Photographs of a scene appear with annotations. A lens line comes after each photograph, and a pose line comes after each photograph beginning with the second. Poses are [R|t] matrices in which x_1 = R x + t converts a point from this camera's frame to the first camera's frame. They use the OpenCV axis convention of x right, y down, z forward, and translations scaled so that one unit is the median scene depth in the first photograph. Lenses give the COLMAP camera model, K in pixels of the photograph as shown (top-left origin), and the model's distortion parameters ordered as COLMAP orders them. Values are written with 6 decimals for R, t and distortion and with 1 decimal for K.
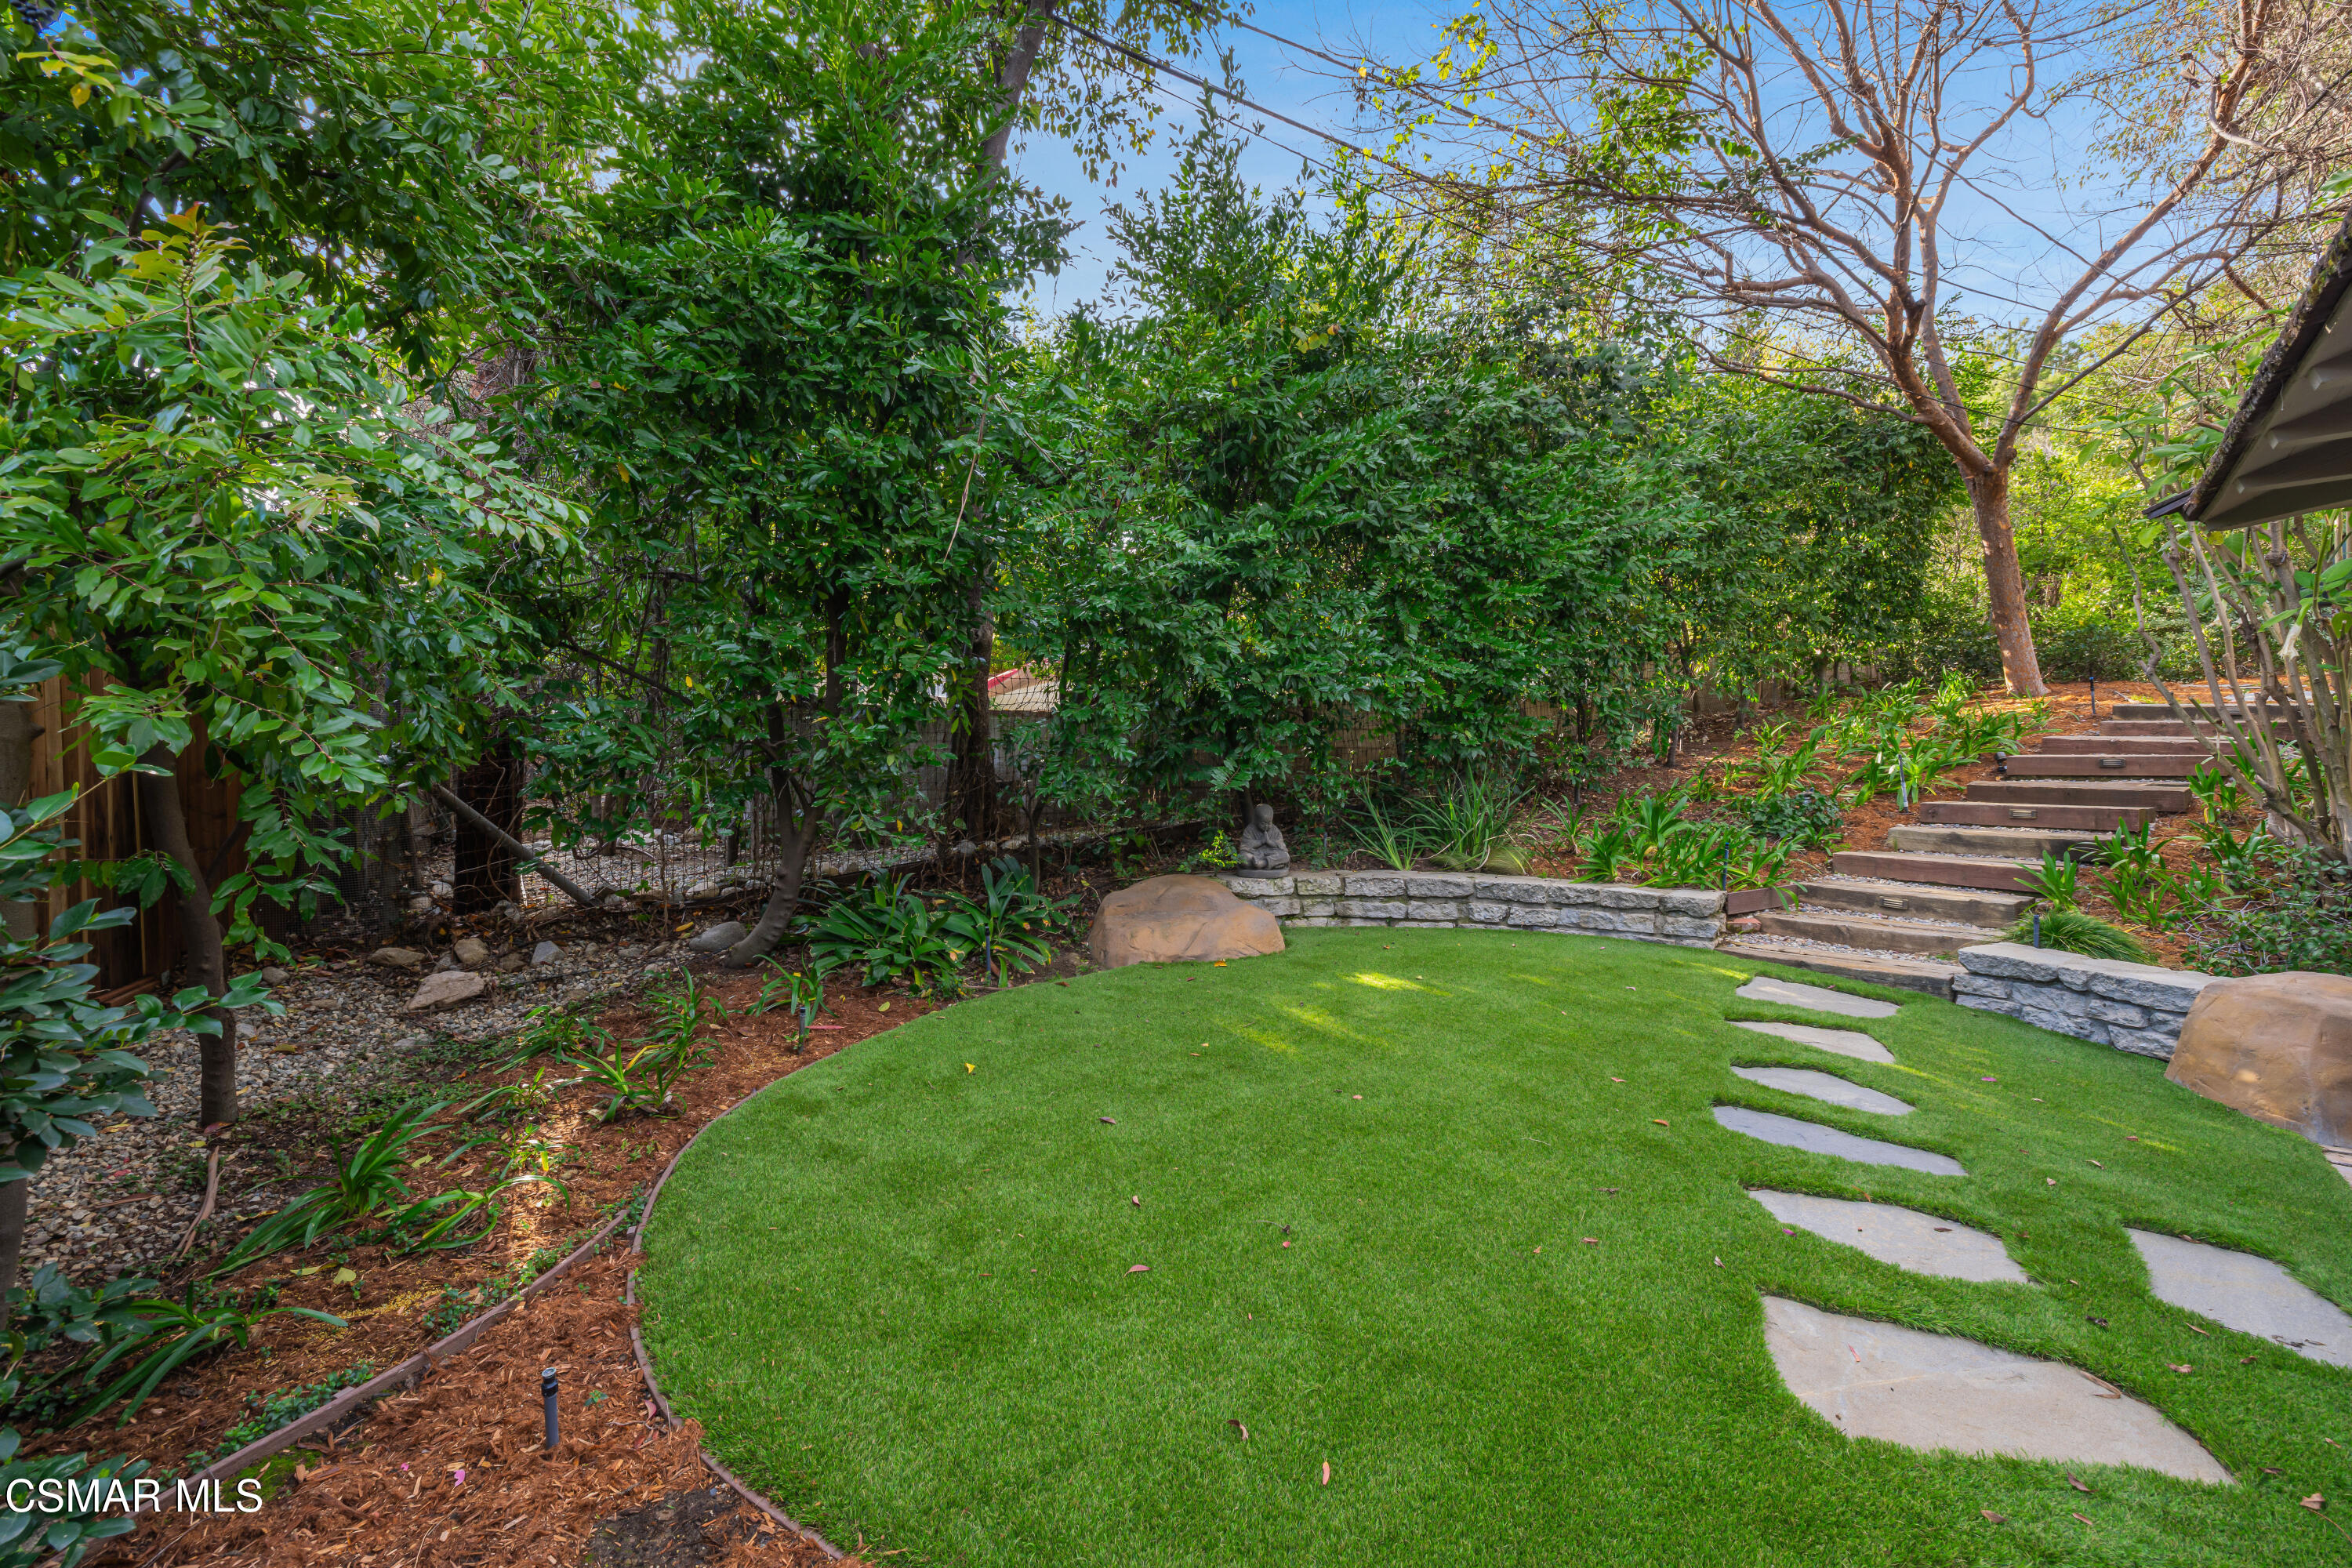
lens RADIAL K [[986.7, 0, 1176.4], [0, 986.7, 779.5], [0, 0, 1]] dist [0.002545, 0.000359]
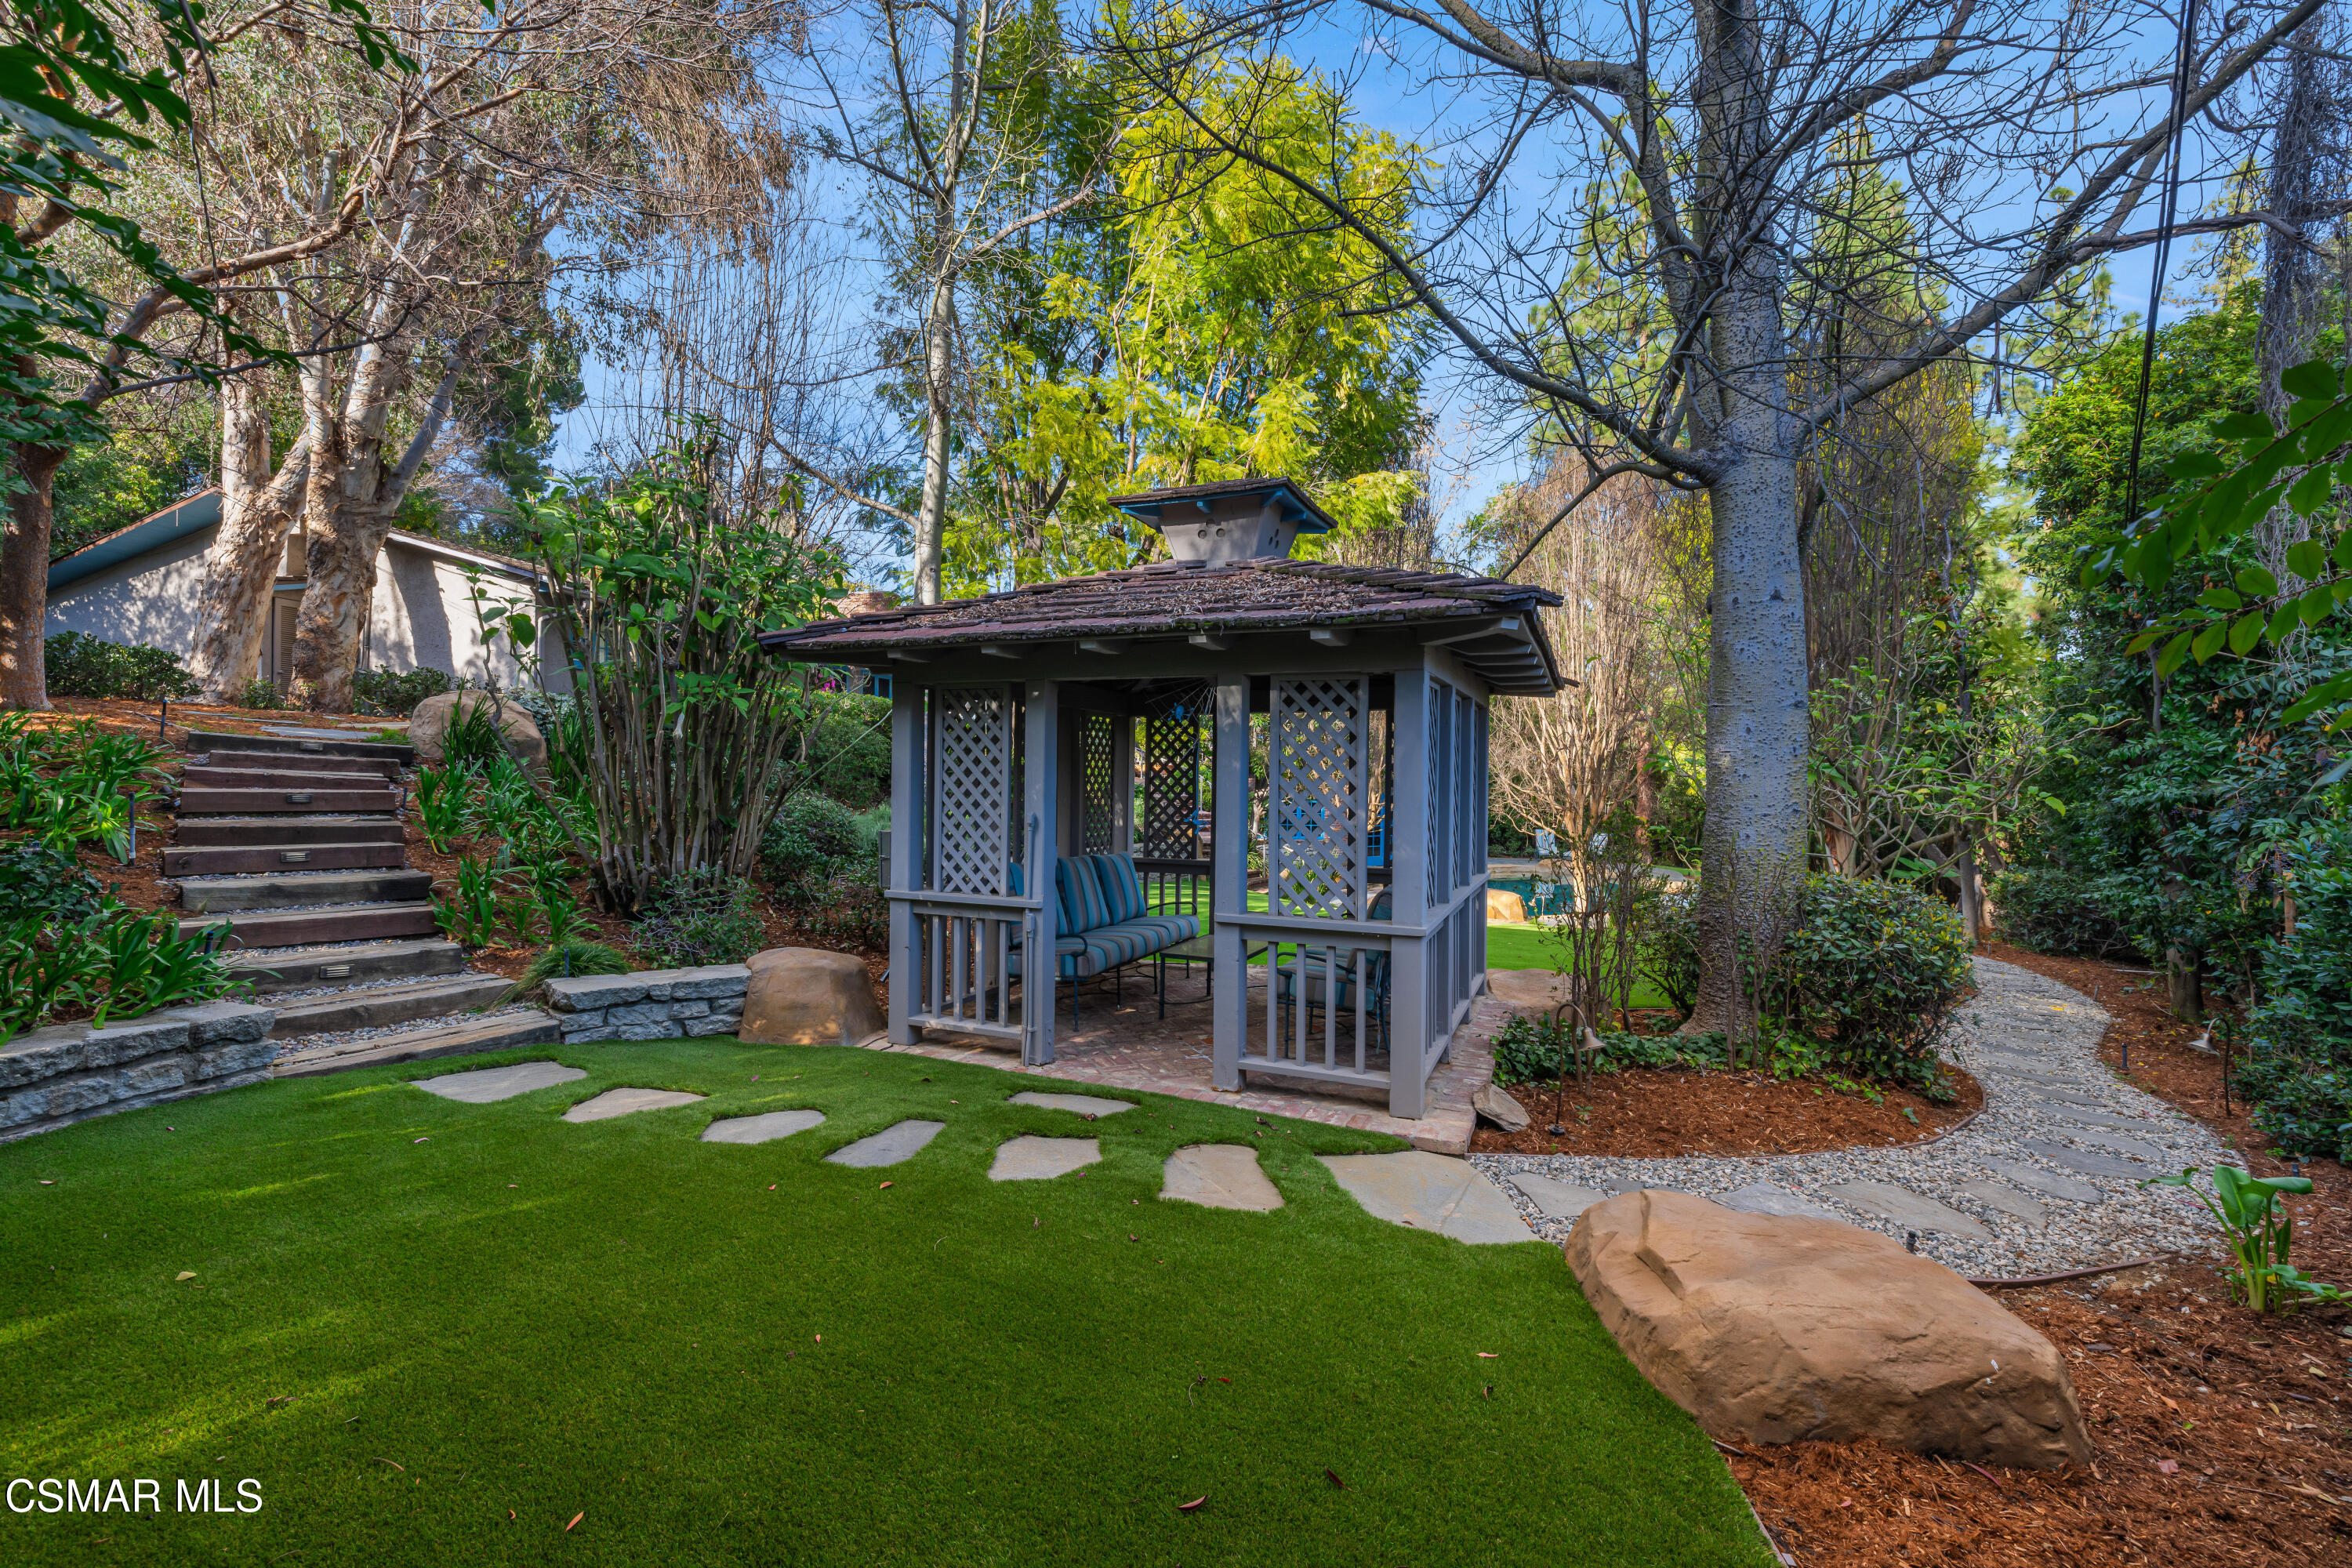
lens RADIAL K [[986.7, 0, 1176.5], [0, 986.7, 783.6], [0, 0, 1]] dist [0.002545, 0.000359]
pose [[-0.346155, -0.001200, 0.938177, -0.416274], [-0.001383, 0.999999, 0.000769, -0.050628], [-0.938176, -0.001032, -0.346156, 0.785177]]
